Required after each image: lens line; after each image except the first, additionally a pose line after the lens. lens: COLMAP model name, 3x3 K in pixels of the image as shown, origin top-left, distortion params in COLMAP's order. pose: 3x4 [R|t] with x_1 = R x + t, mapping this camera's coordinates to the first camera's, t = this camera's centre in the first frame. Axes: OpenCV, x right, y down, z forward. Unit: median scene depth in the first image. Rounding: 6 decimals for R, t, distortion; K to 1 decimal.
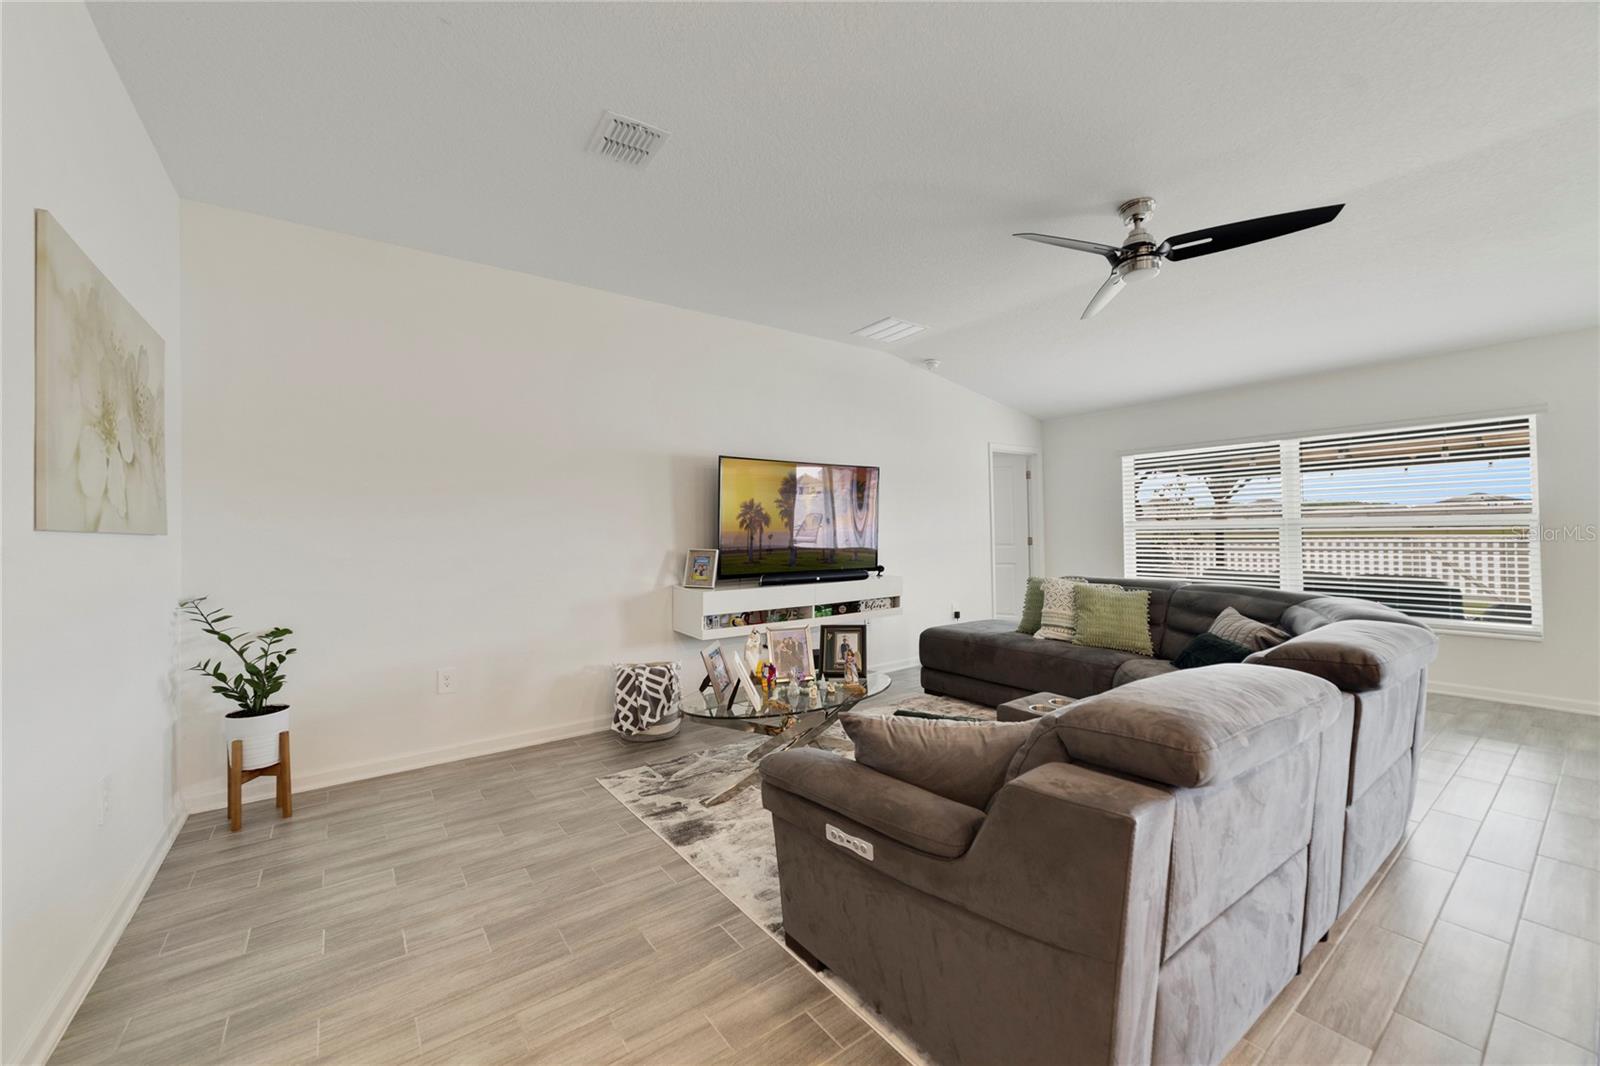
lens RADIAL K [[615.0, 0, 798.2], [0, 615.0, 535.1], [0, 0, 1]] dist [-0.000947, 0.001114]
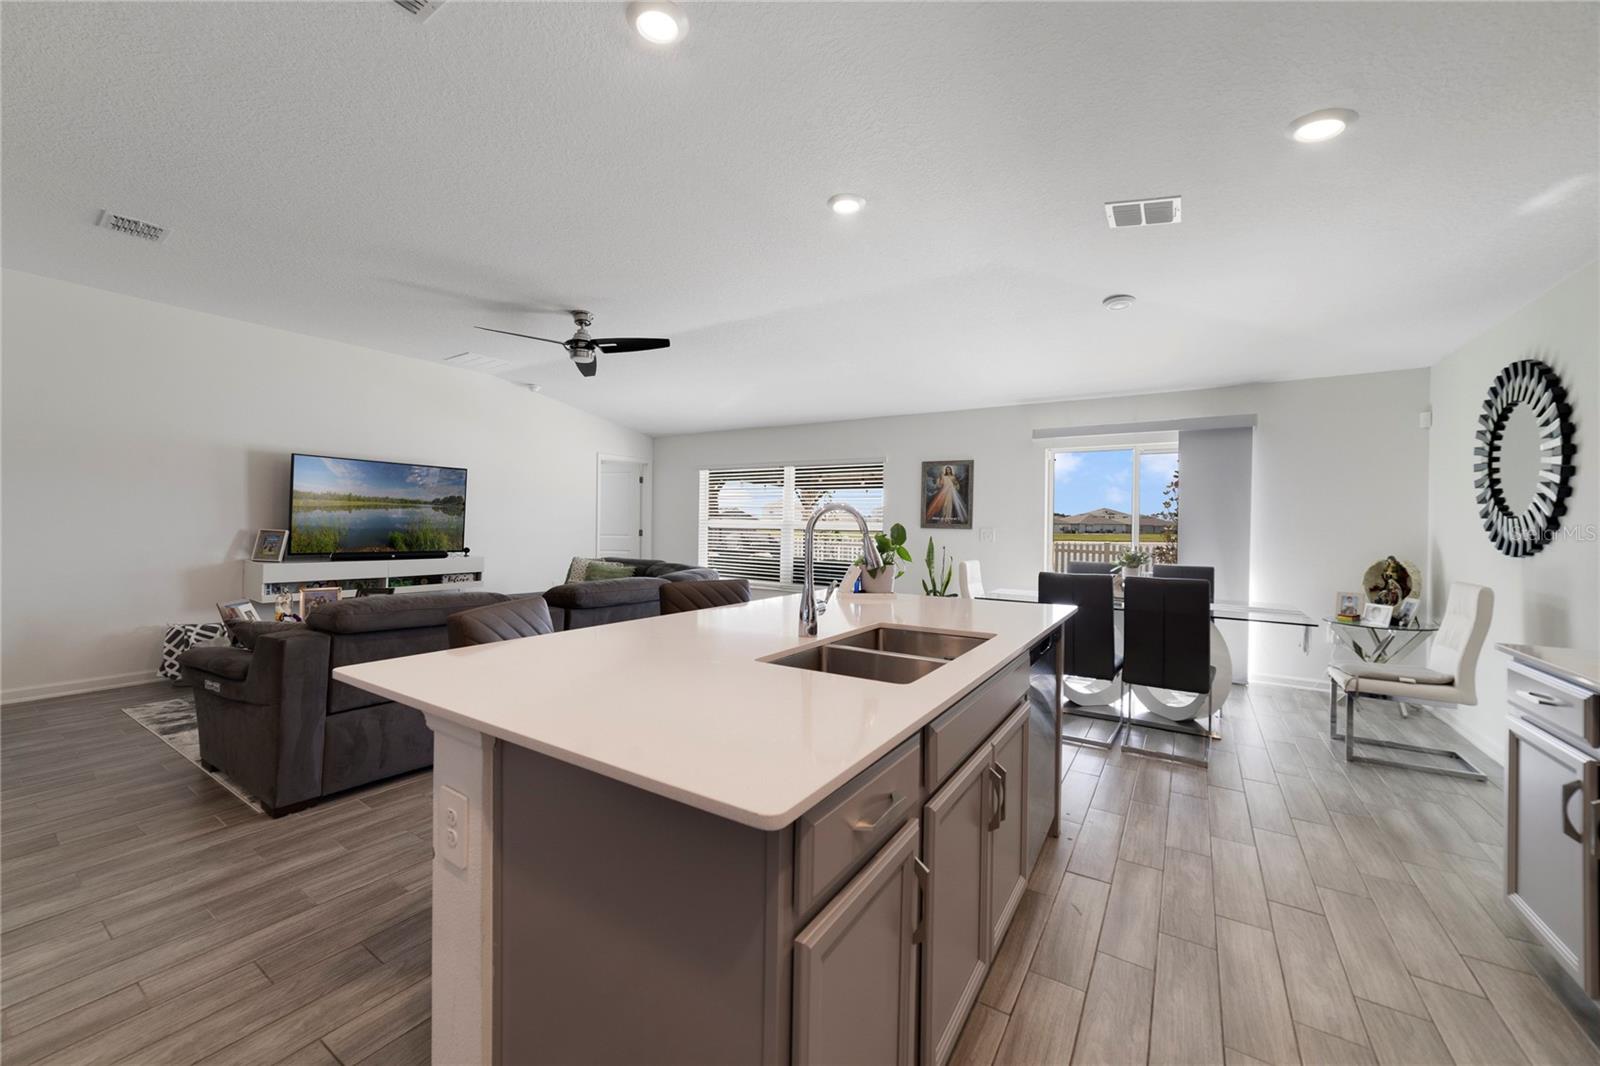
lens RADIAL K [[615.0, 0, 791.8], [0, 615.0, 534.2], [0, 0, 1]] dist [-0.000947, 0.001114]
pose [[0.941844, 0.026576, 0.334998, 0.448435], [-0.030178, 0.999529, 0.005552, -0.005366], [-0.334692, -0.015339, 0.942203, -0.534952]]
